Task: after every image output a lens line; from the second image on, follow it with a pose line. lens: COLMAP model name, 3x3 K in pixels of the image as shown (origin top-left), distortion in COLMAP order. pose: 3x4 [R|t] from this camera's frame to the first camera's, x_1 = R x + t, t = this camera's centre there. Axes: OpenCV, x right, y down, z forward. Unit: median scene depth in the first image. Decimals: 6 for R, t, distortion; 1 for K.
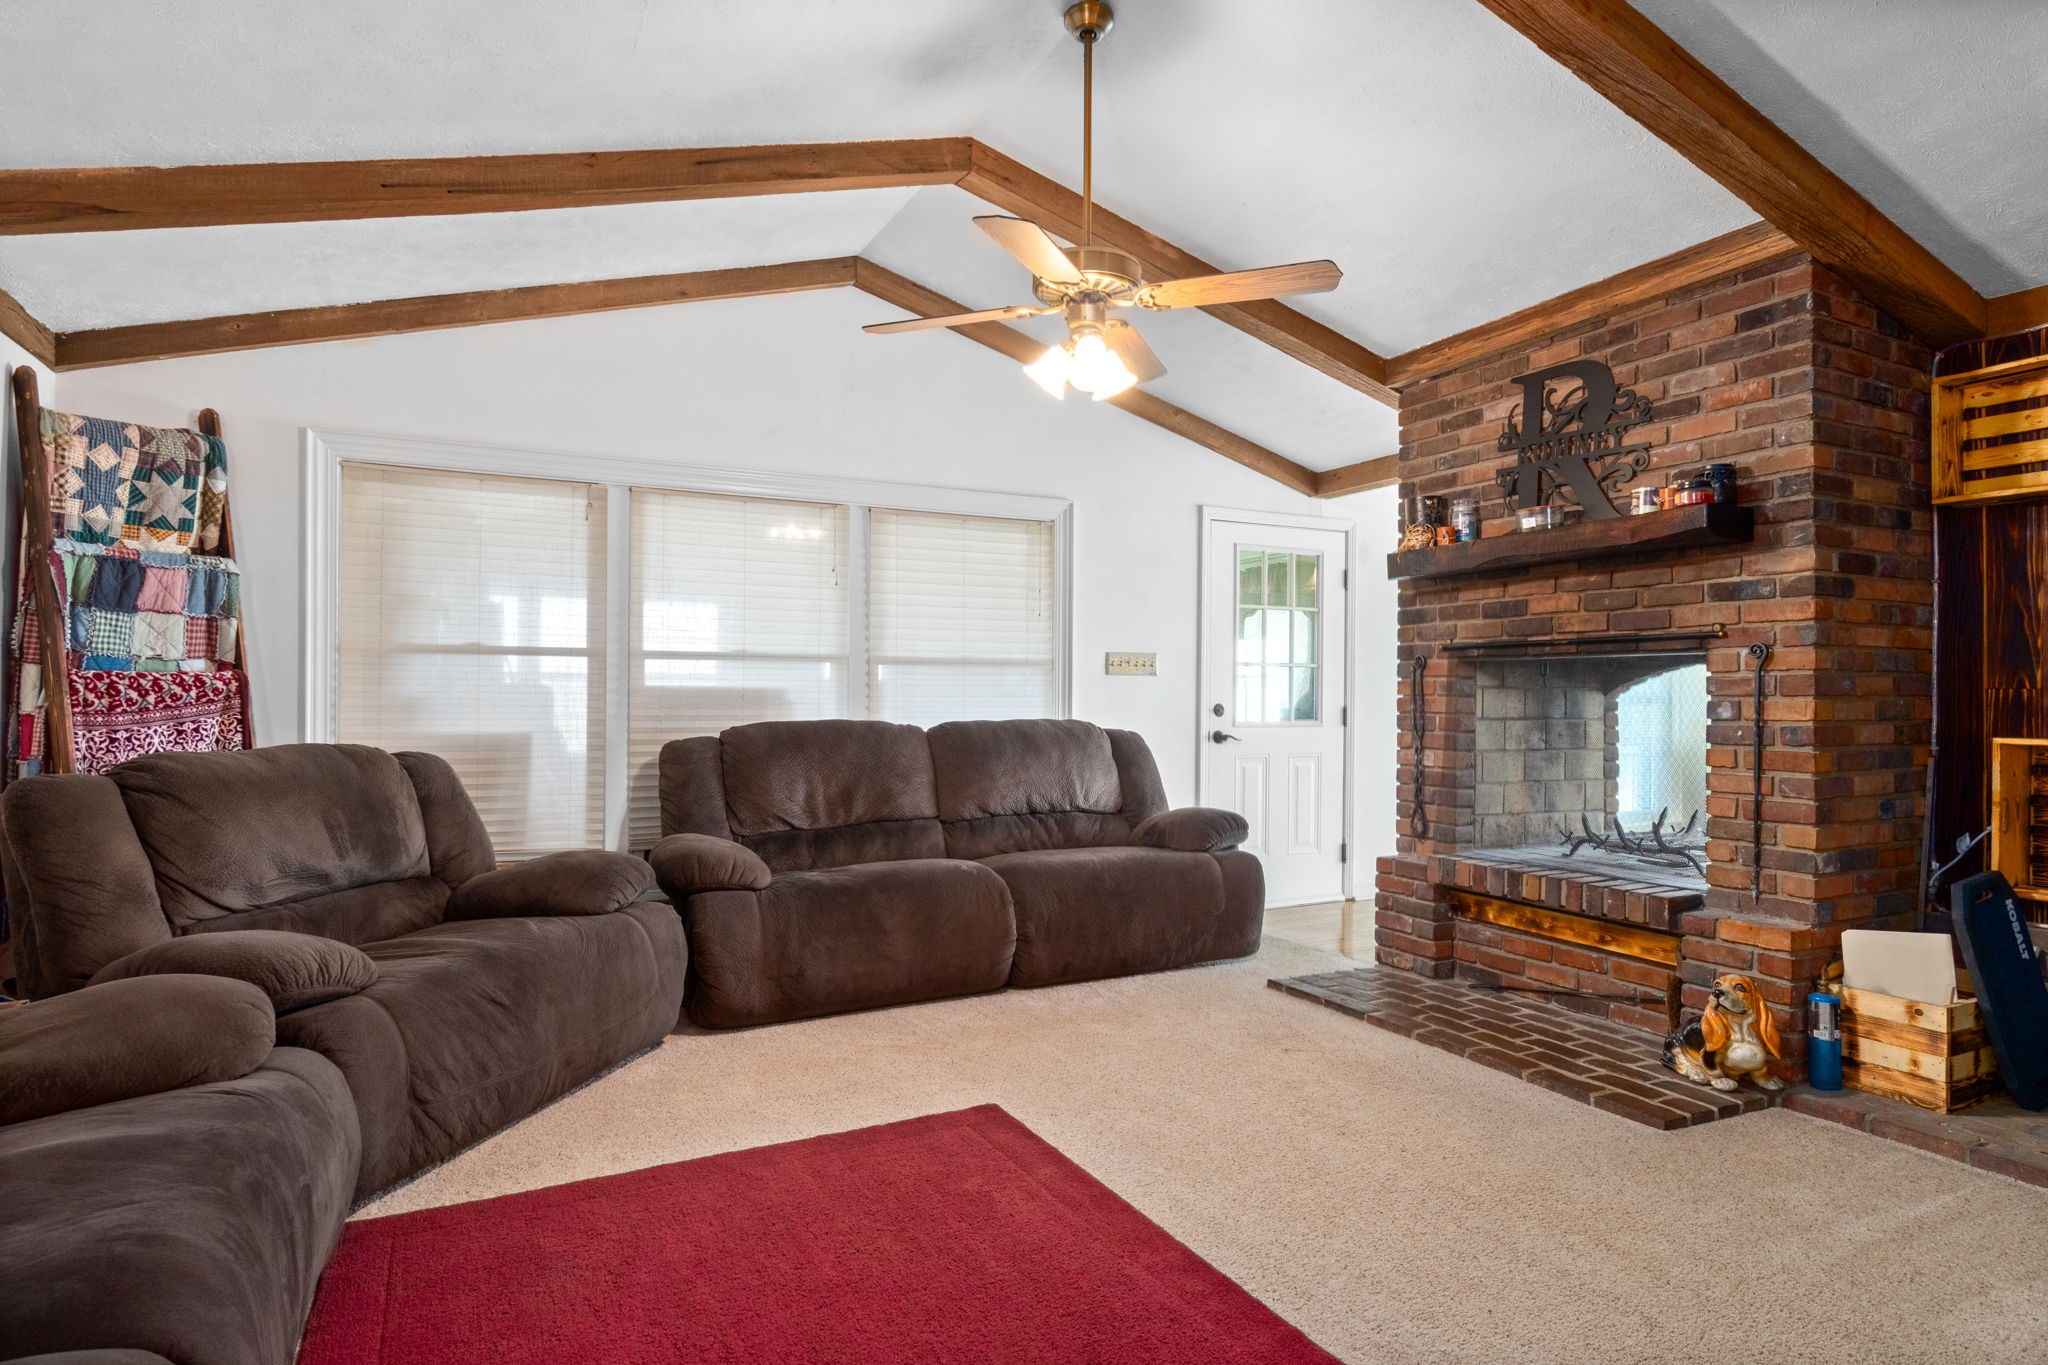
lens RADIAL K [[1118.7, 0, 1024.4], [0, 1118.7, 691.1], [0, 0, 1]] dist [-0.012275, 0.000980]
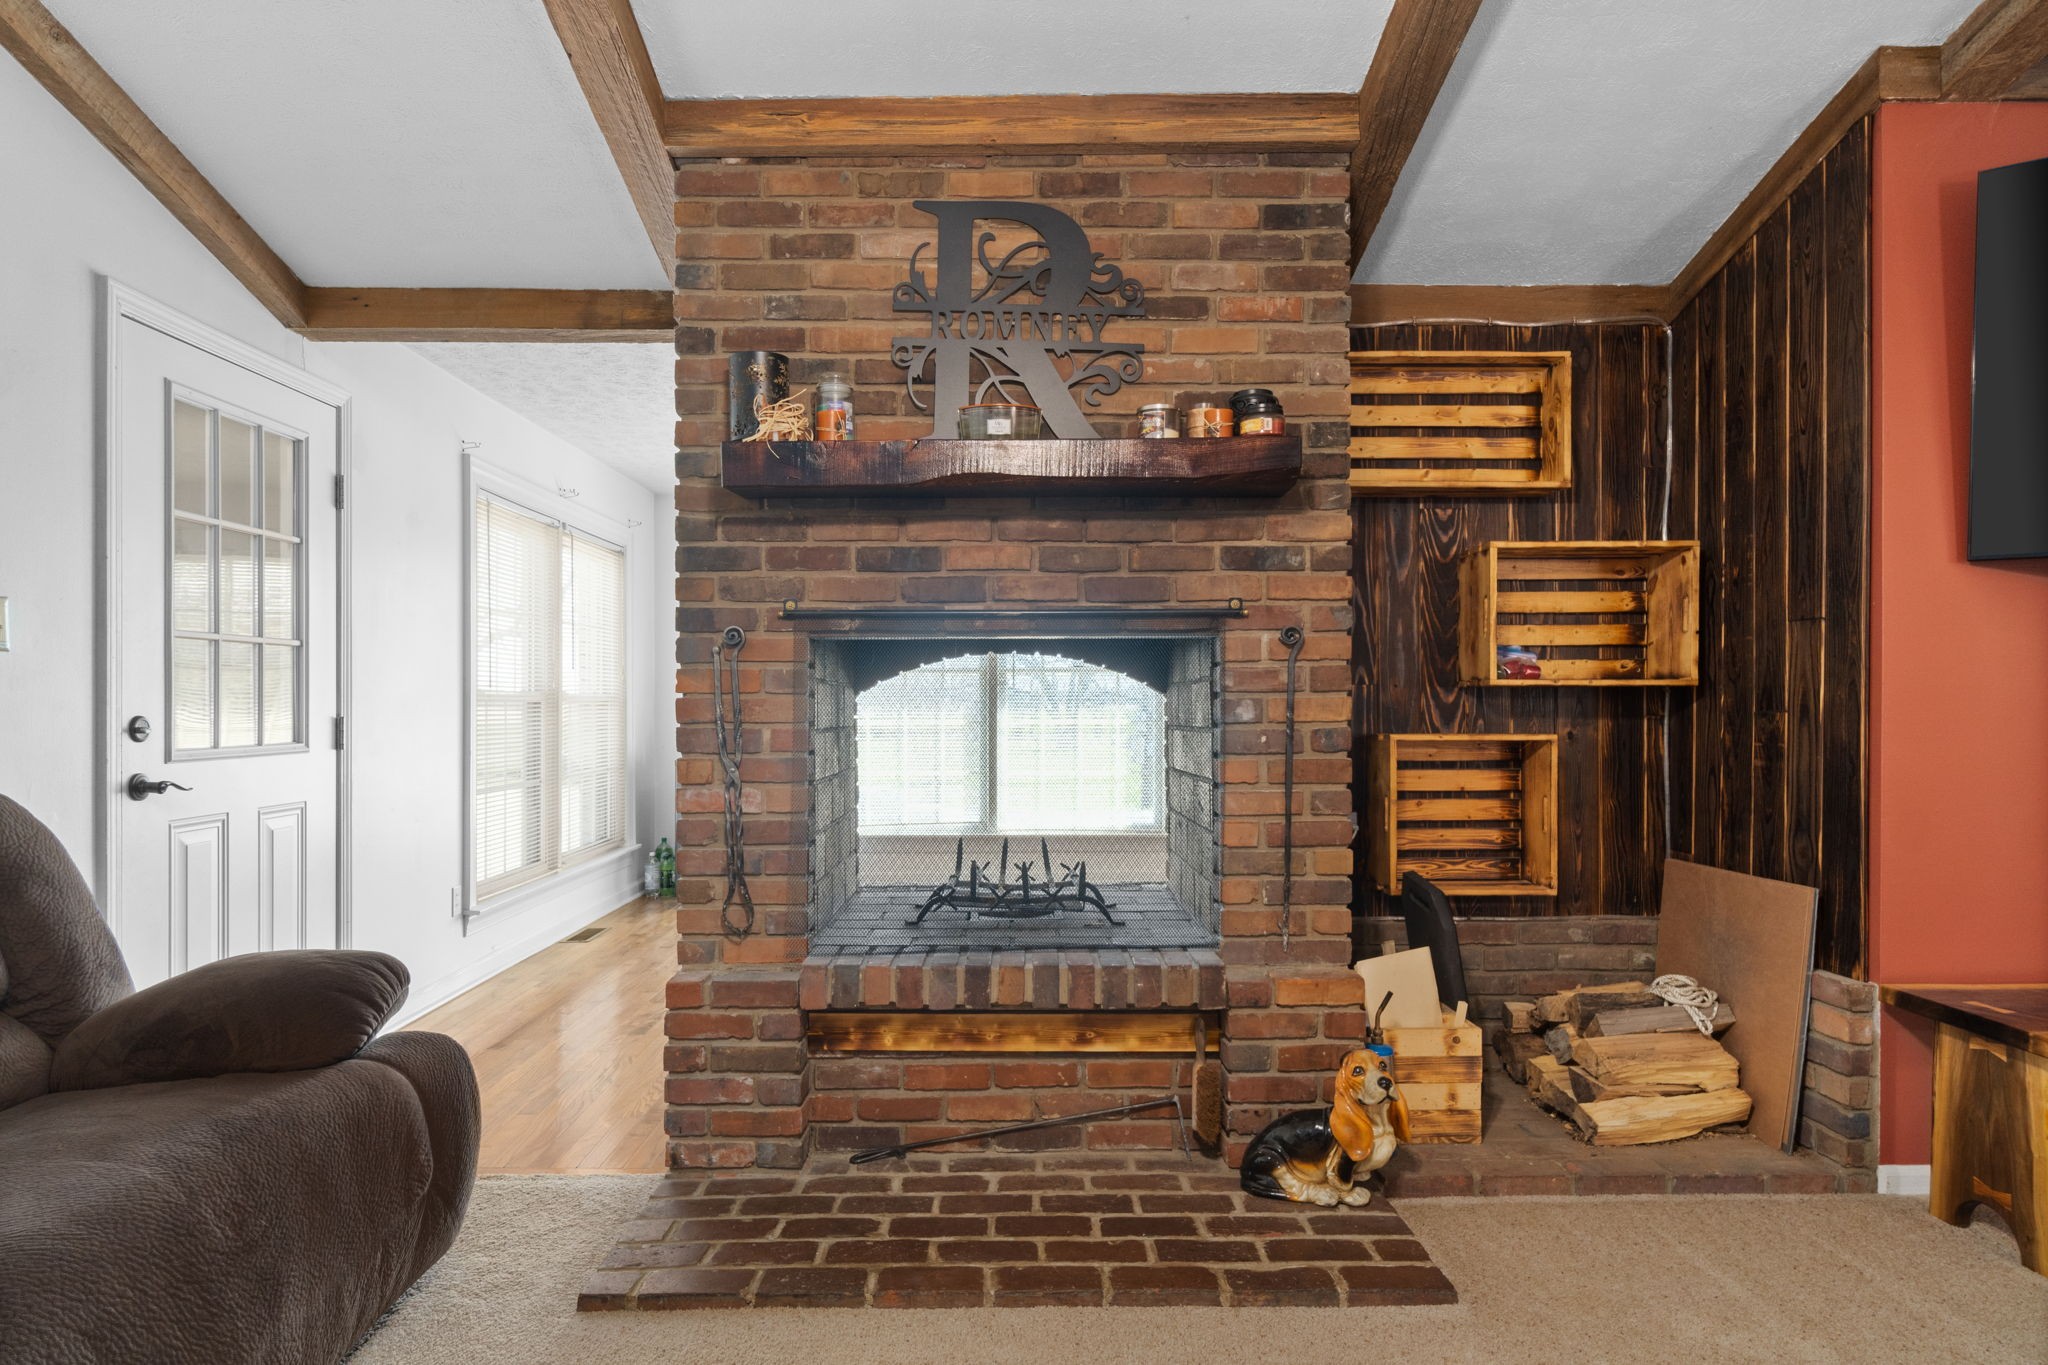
lens RADIAL K [[1178.2, 0, 1007.6], [0, 1178.2, 708.6], [0, 0, 1]] dist [-0.004522, -0.001063]
pose [[0.438876, -0.013593, 0.898445, -0.165498], [0.002613, 0.999901, 0.013851, 0.003671], [-0.898544, -0.003731, 0.438868, 0.703795]]
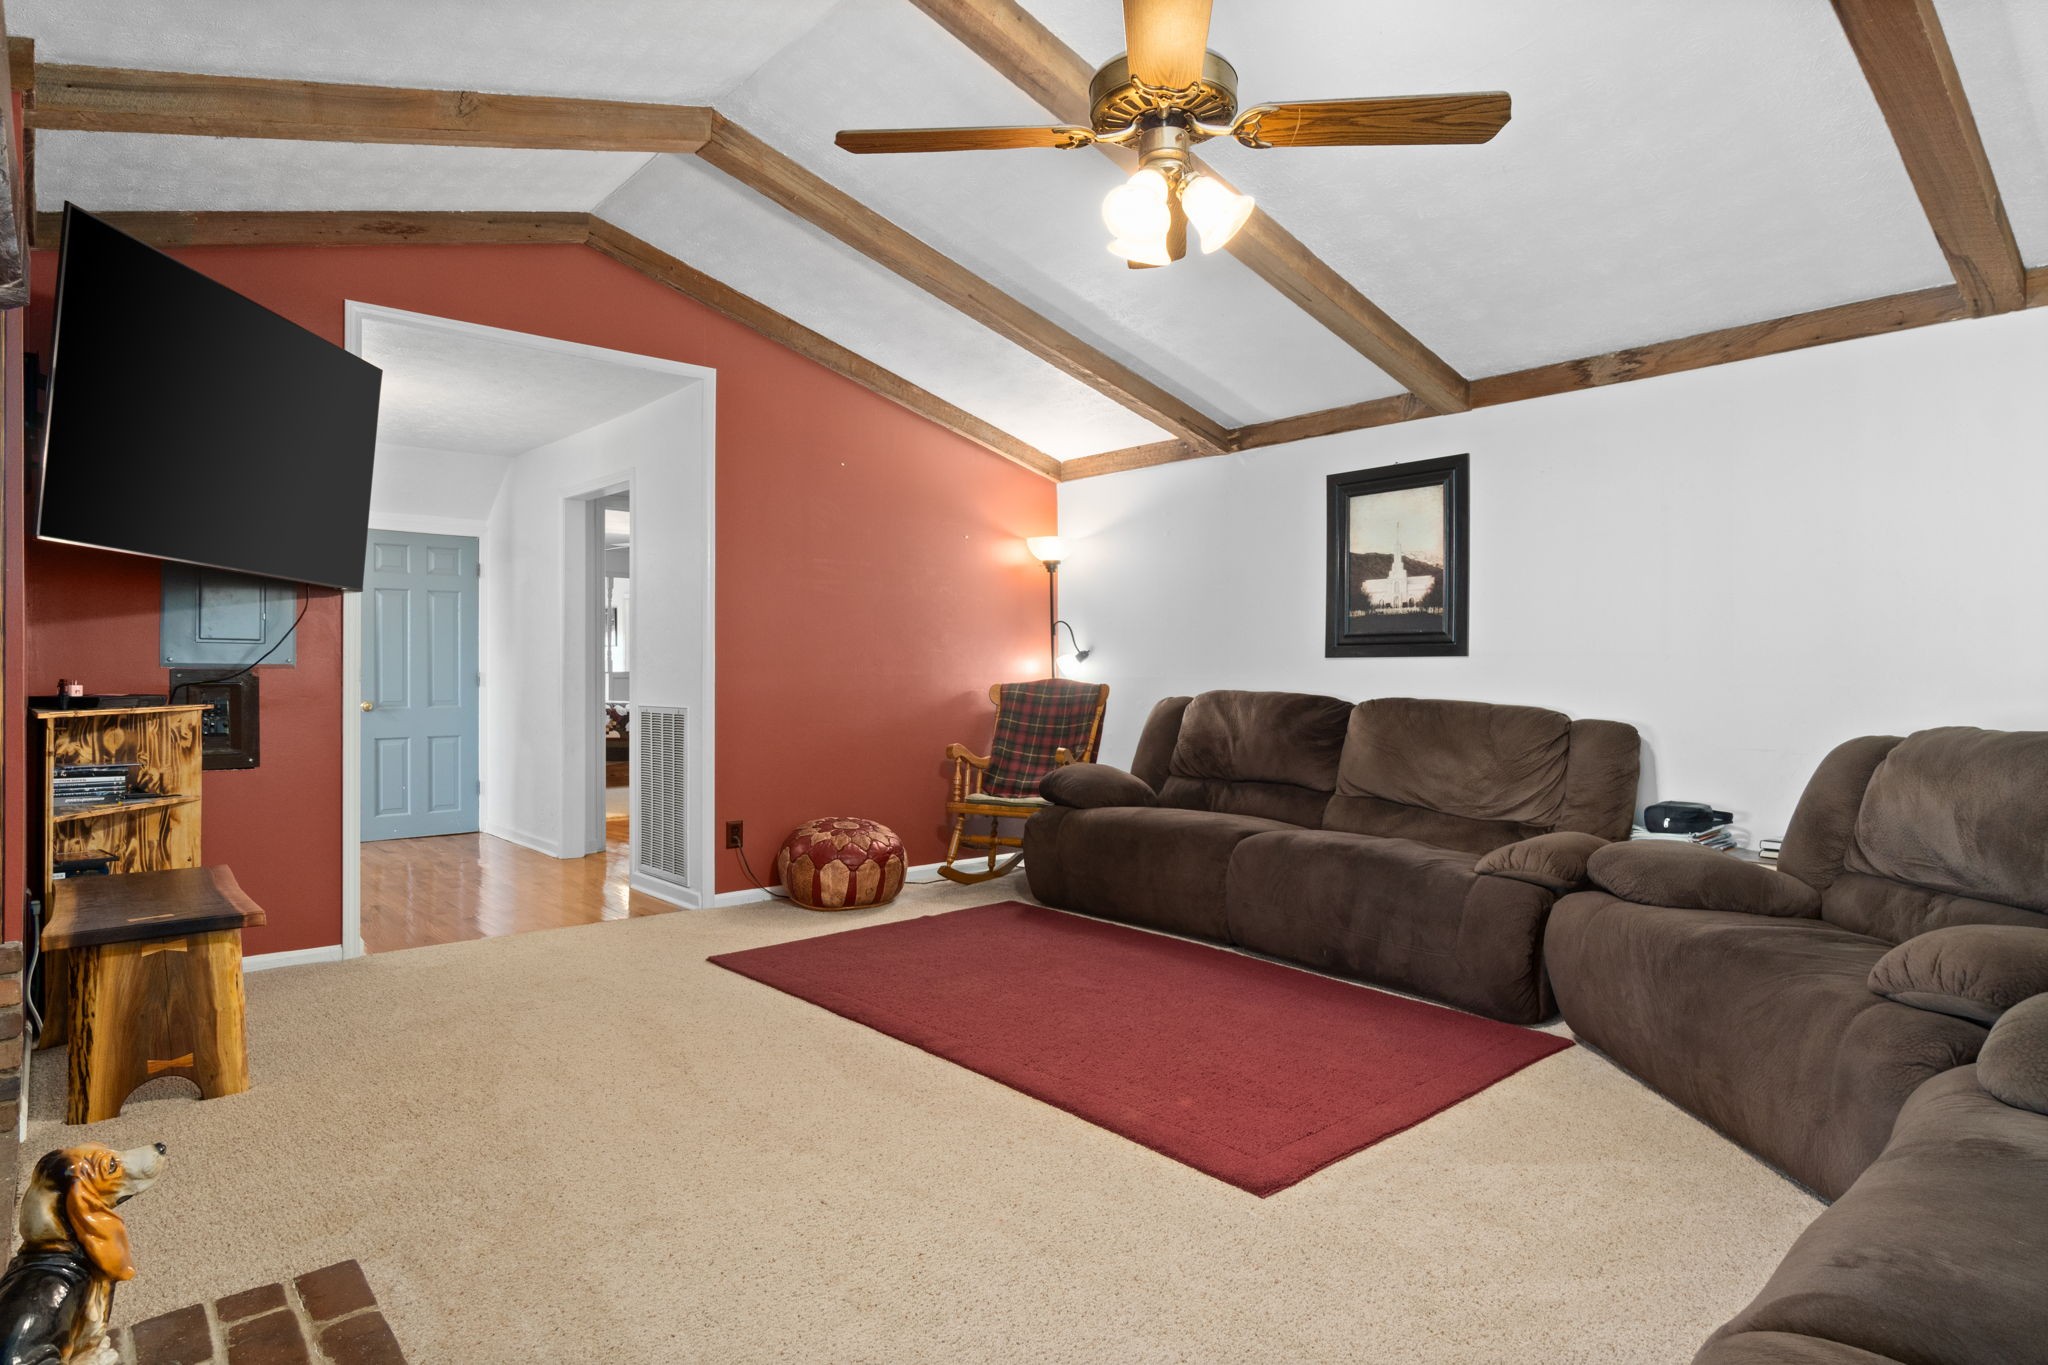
lens RADIAL K [[1118.7, 0, 1020.7], [0, 1118.7, 676.6], [0, 0, 1]] dist [-0.012275, 0.000980]
pose [[-0.965664, -0.006937, -0.259703, 0.264553], [-0.007059, 0.999975, -0.000465, 0.012446], [0.259700, 0.001384, -0.965688, 1.348514]]
